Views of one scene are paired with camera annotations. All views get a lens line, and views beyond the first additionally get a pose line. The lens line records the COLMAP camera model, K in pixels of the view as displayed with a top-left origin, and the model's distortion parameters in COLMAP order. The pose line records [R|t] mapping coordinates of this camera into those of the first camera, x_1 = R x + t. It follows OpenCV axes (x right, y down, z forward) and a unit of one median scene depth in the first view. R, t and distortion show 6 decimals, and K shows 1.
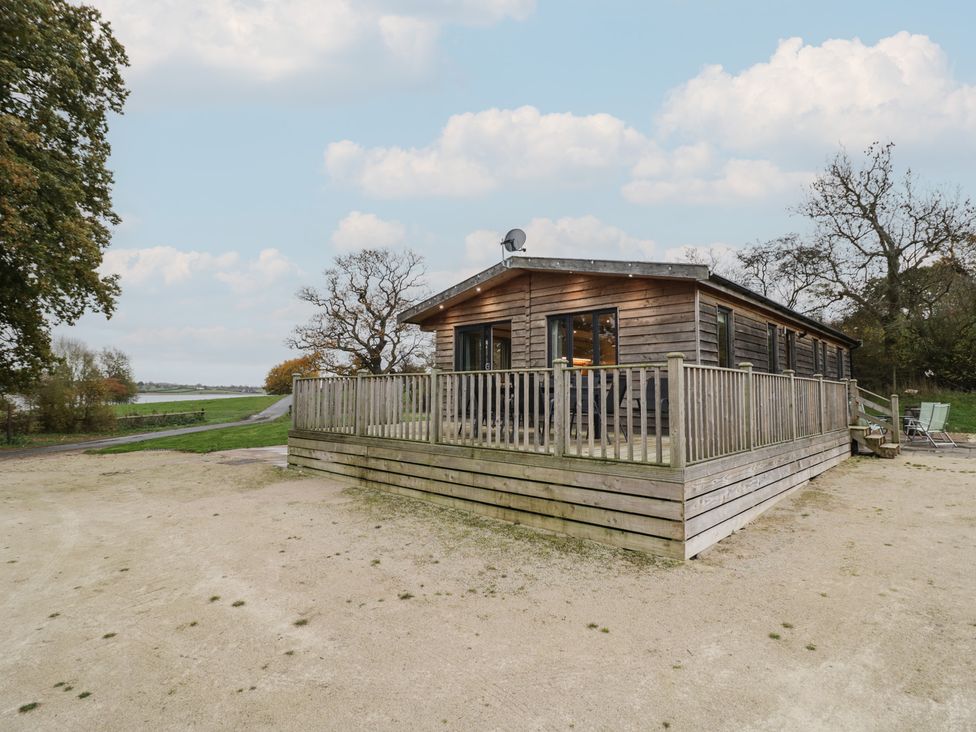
lens RADIAL K [[505.6, 0, 490.0], [0, 505.6, 364.4], [0, 0, 1]] dist [-0.002933, -0.012569]
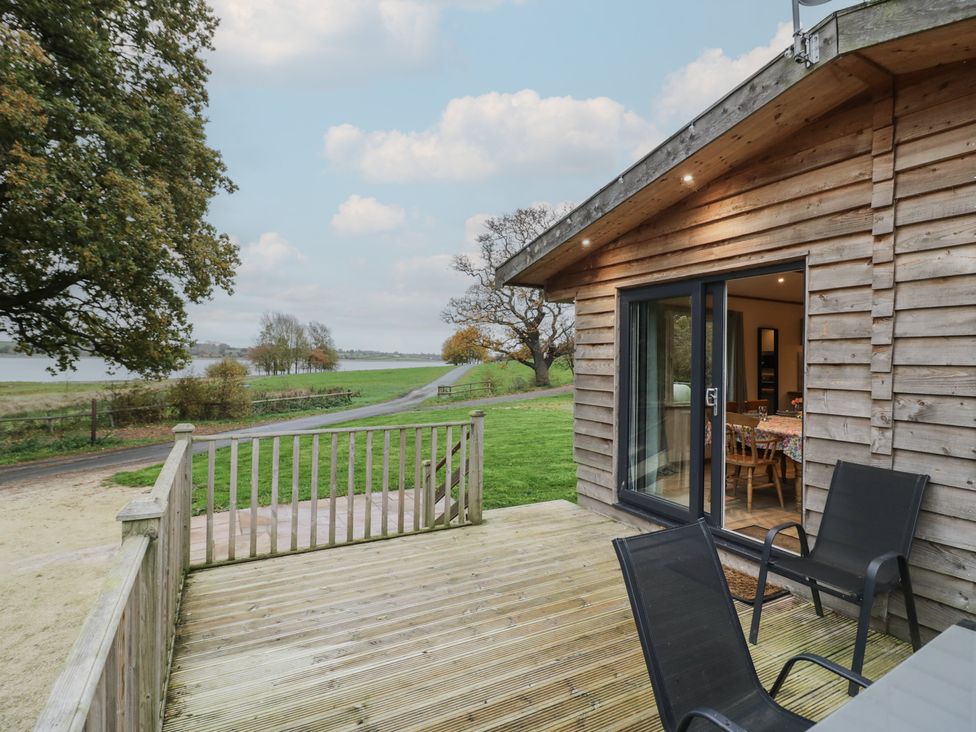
lens RADIAL K [[505.6, 0, 492.6], [0, 505.6, 360.6], [0, 0, 1]] dist [-0.002933, -0.012569]
pose [[0.947443, 0.009659, -0.319778, -0.008020], [0.006943, 0.998688, 0.050735, -0.008681], [0.319848, -0.050289, 0.946133, 0.131502]]
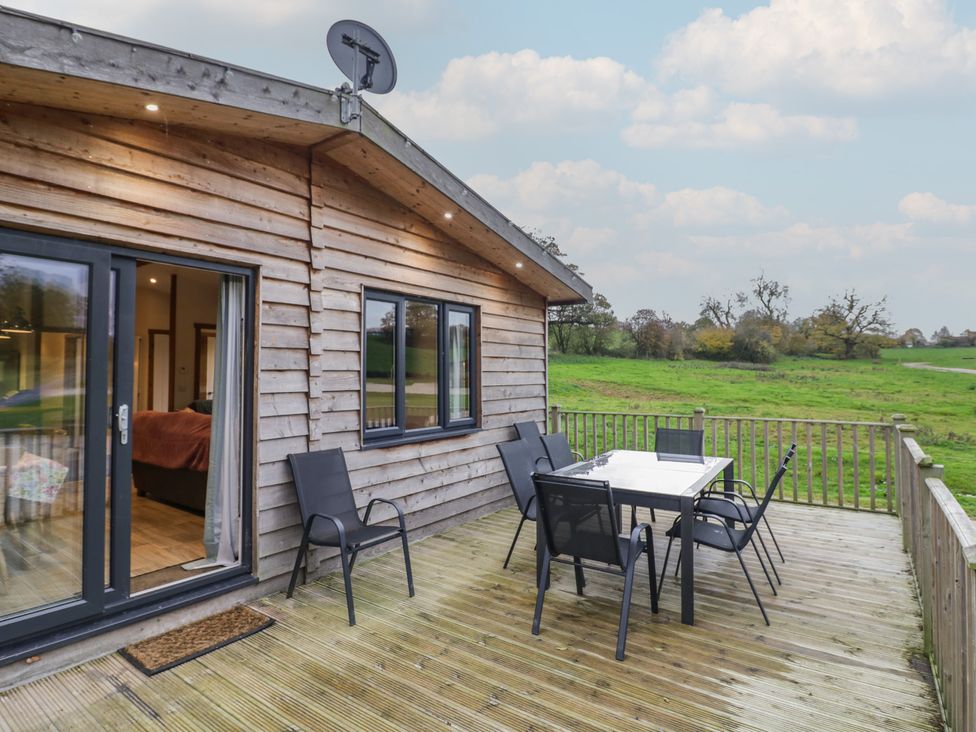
lens RADIAL K [[505.6, 0, 494.9], [0, 505.6, 363.2], [0, 0, 1]] dist [-0.002933, -0.012569]
pose [[-0.118600, 0.020919, 0.992722, -0.058019], [-0.046609, 0.998559, -0.026611, -0.005430], [-0.991848, -0.049426, -0.117454, 0.179955]]
